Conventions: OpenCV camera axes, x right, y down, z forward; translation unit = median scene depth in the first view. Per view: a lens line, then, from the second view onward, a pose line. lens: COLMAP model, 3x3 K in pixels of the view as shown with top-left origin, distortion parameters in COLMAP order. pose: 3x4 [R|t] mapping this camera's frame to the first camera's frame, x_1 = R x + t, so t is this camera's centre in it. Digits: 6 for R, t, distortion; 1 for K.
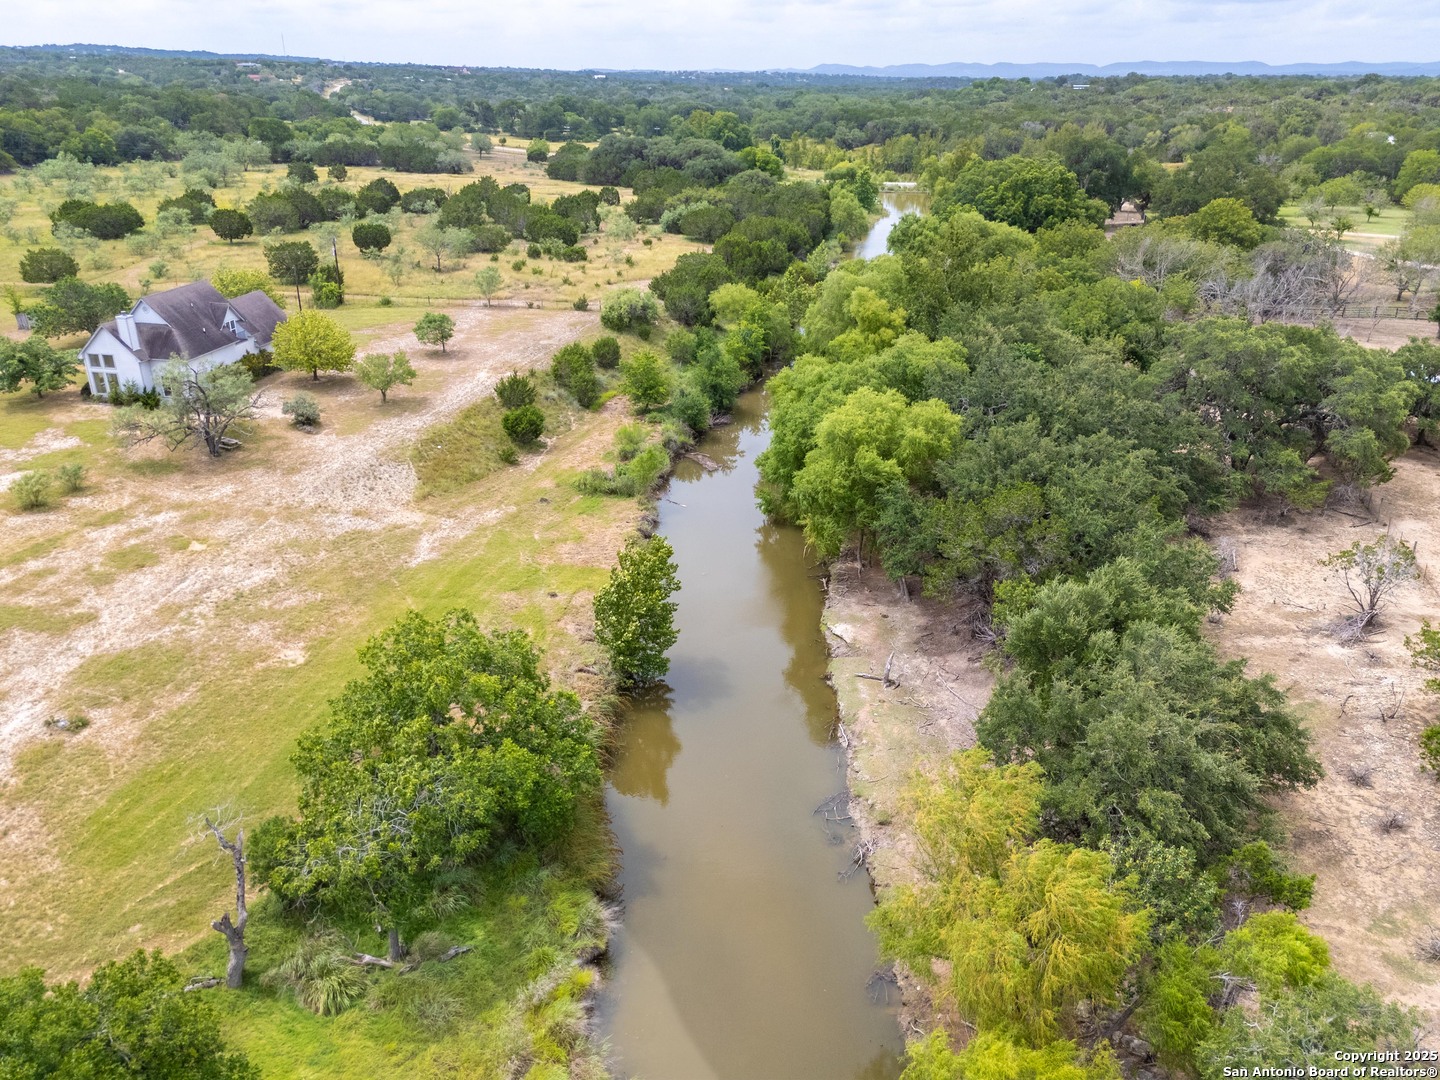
lens RADIAL K [[1055.5, 0, 720.0], [0, 1055.5, 540.0], [0, 0, 1]] dist [0.057988, -0.041238]
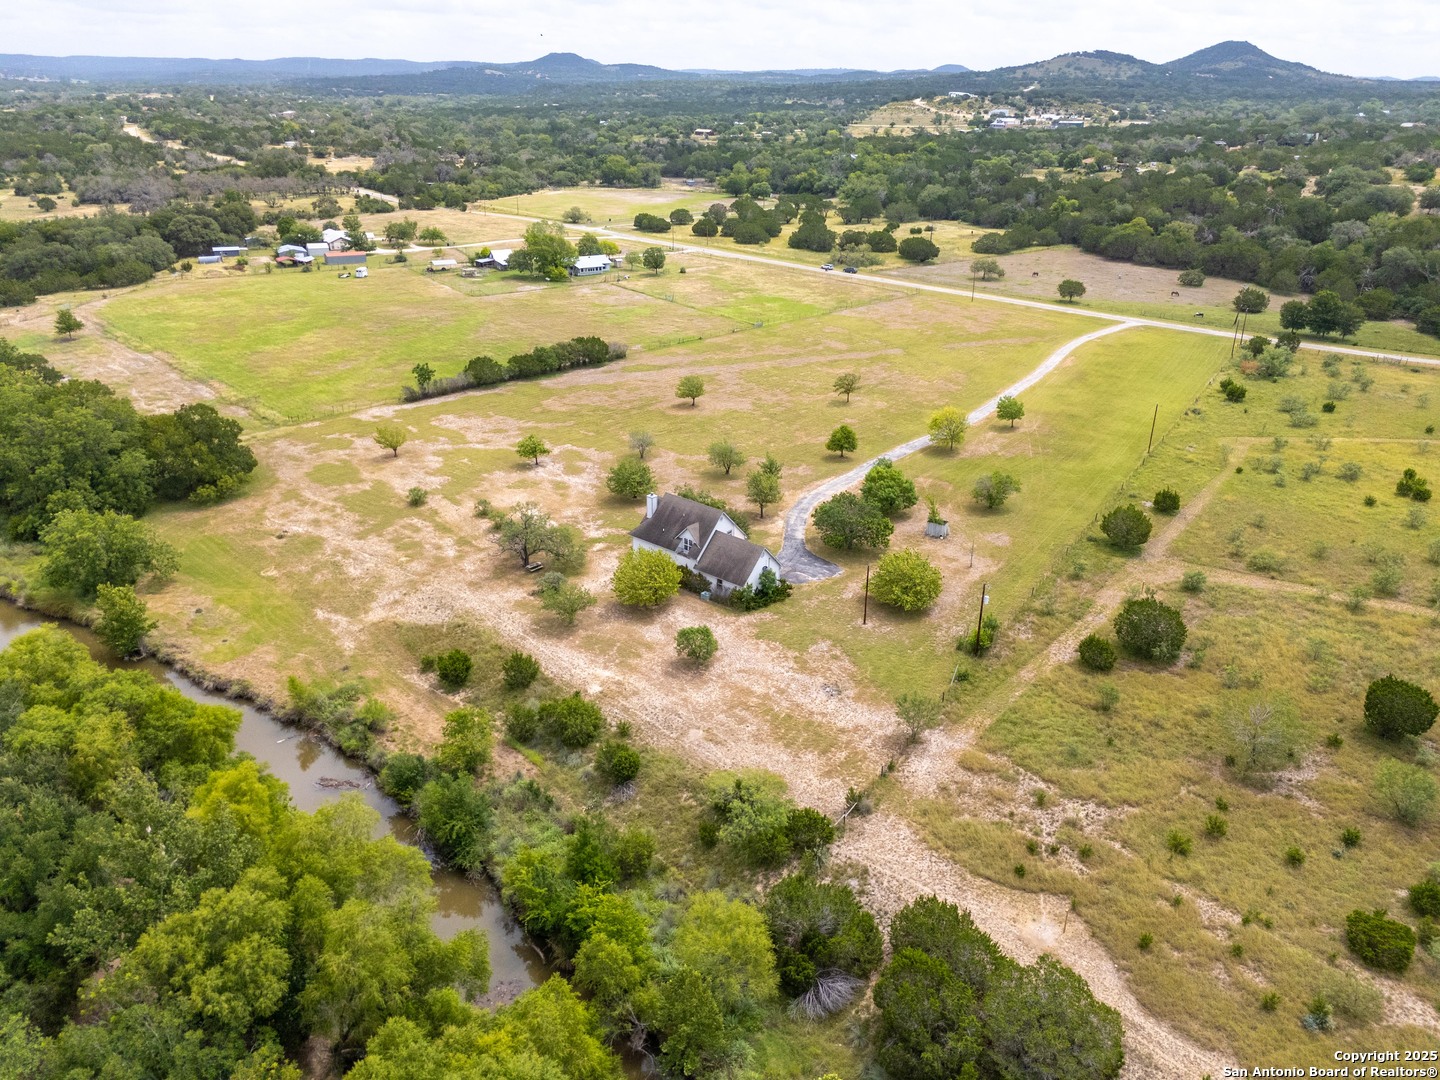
lens RADIAL K [[1055.5, 0, 720.0], [0, 1055.5, 540.0], [0, 0, 1]] dist [0.057988, -0.041238]
pose [[-0.531560, 0.309483, -0.788457, 0.554147], [-0.363333, 0.757558, 0.542305, -0.993615], [0.765136, 0.574741, -0.290242, 1.548578]]
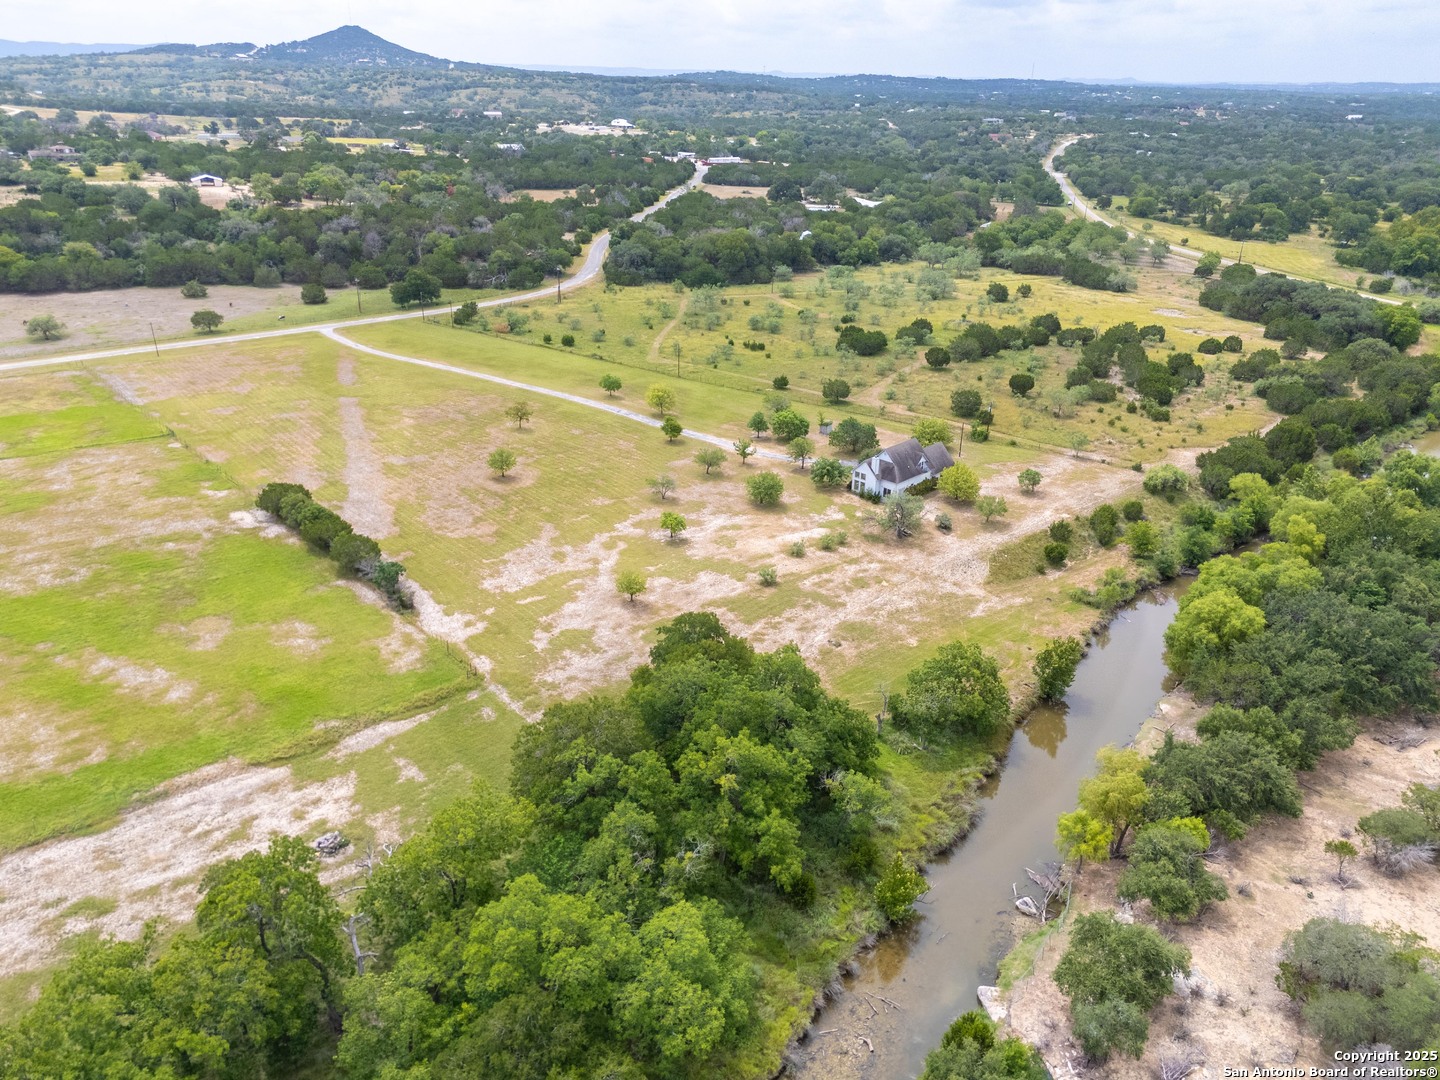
lens RADIAL K [[1055.5, 0, 720.0], [0, 1055.5, 540.0], [0, 0, 1]] dist [0.057988, -0.041238]
pose [[0.815831, 0.228561, -0.531206, 0.317509], [-0.235696, 0.970242, 0.055479, -0.099654], [0.528078, 0.079942, 0.845424, -0.872145]]
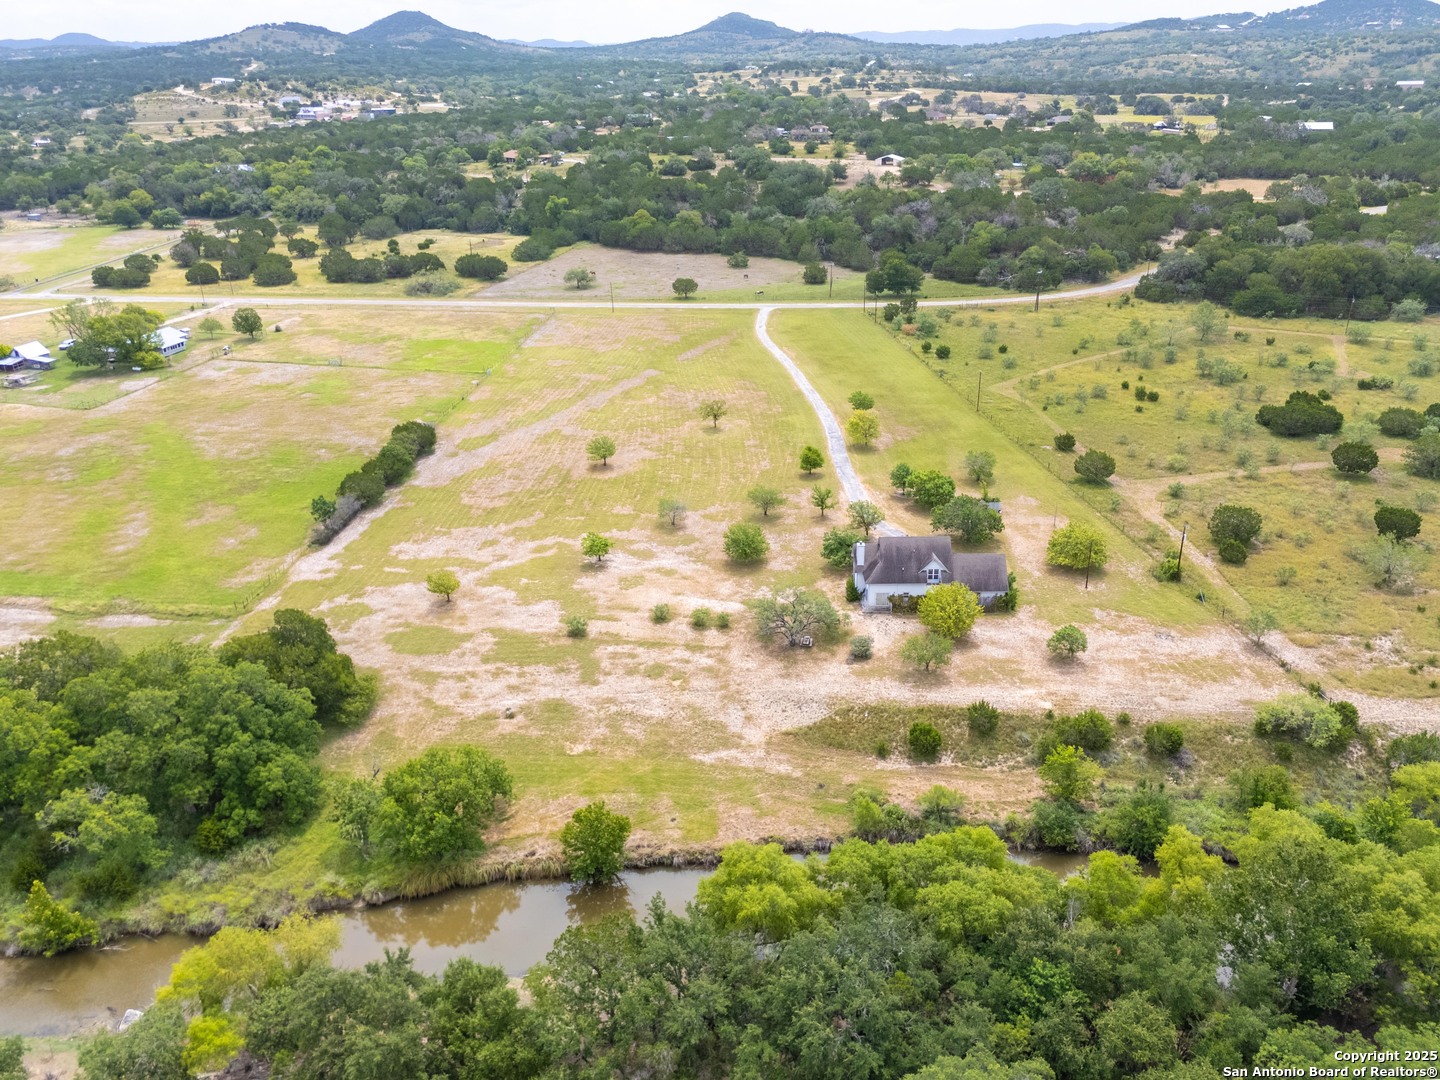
lens RADIAL K [[1106.5, 0, 720.0], [0, 1106.5, 540.0], [0, 0, 1]] dist [0.081804, -0.080794]
pose [[0.132358, 0.380730, -0.915164, 0.927325], [-0.379289, 0.872471, 0.308113, -0.650695], [0.915763, 0.306331, 0.259885, 0.387523]]
